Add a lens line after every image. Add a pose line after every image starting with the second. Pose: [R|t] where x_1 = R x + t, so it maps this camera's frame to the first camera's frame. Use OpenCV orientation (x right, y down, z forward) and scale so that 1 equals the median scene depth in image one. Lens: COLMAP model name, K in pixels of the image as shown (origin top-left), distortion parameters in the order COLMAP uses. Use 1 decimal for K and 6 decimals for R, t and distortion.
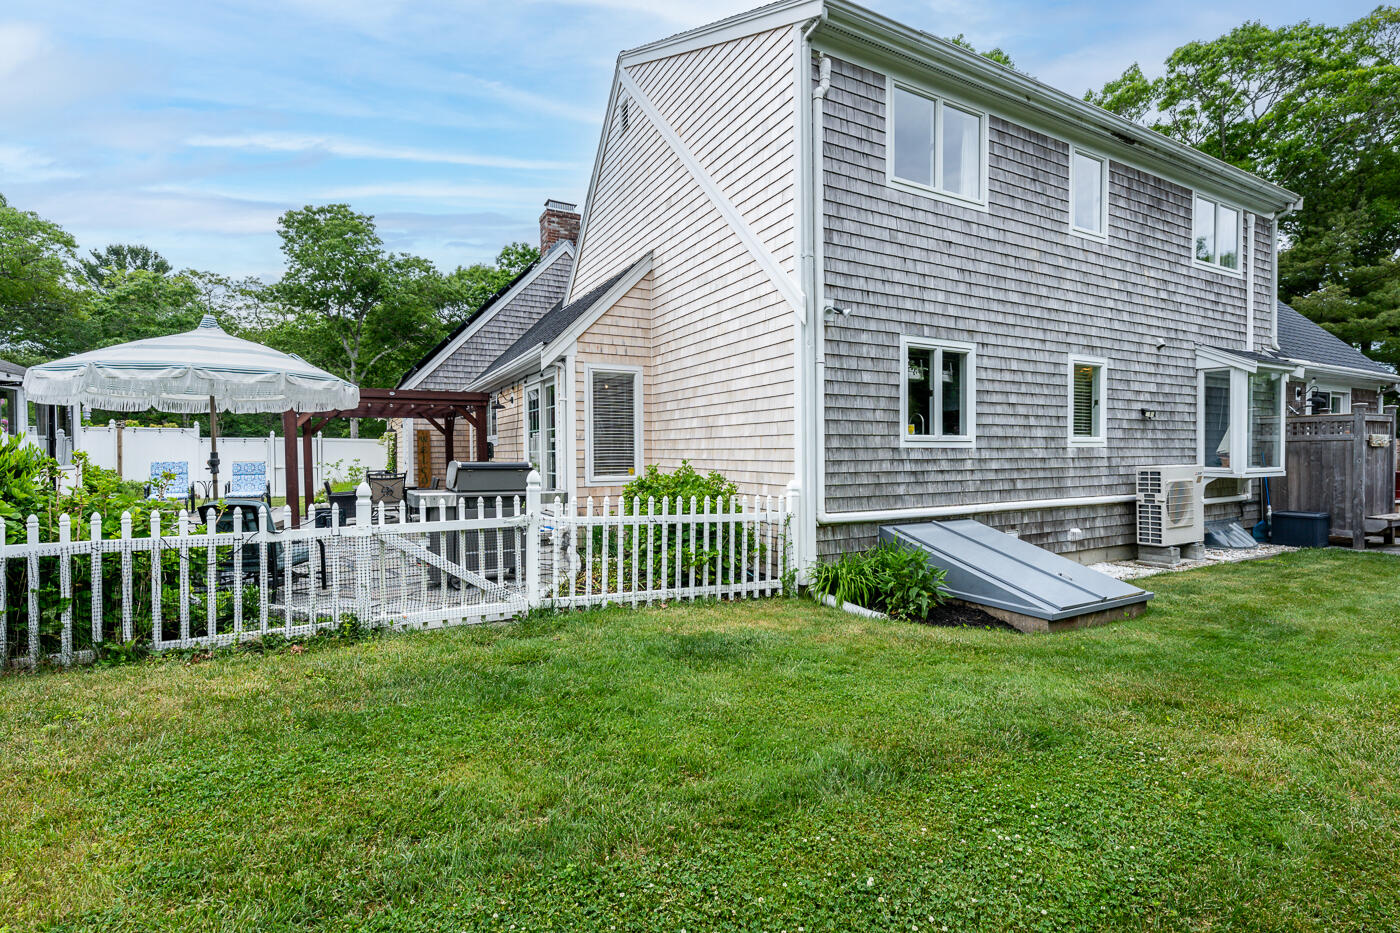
lens RADIAL K [[648.0, 0, 700.0], [0, 648.0, 466.5], [0, 0, 1]] dist [-0.001870, -0.000157]
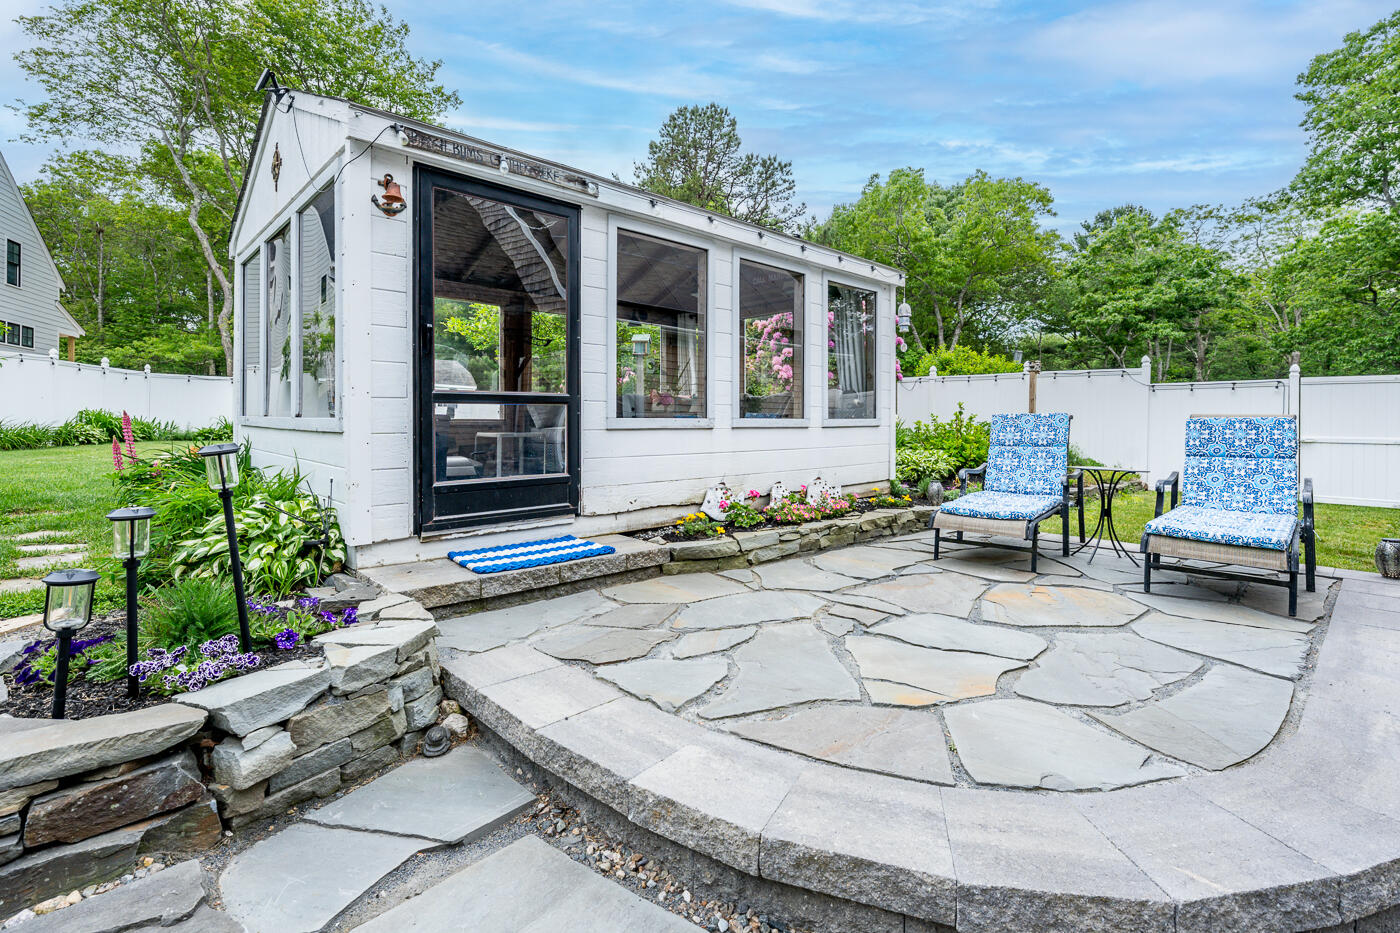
lens RADIAL K [[642.5, 0, 696.6], [0, 642.5, 419.4], [0, 0, 1]] dist [0.000765, 0.000349]
pose [[0.255496, 0.004042, -0.966802, -0.277489], [-0.030324, 0.999533, -0.003835, 0.001795], [0.966334, 0.030297, 0.255499, 0.399720]]
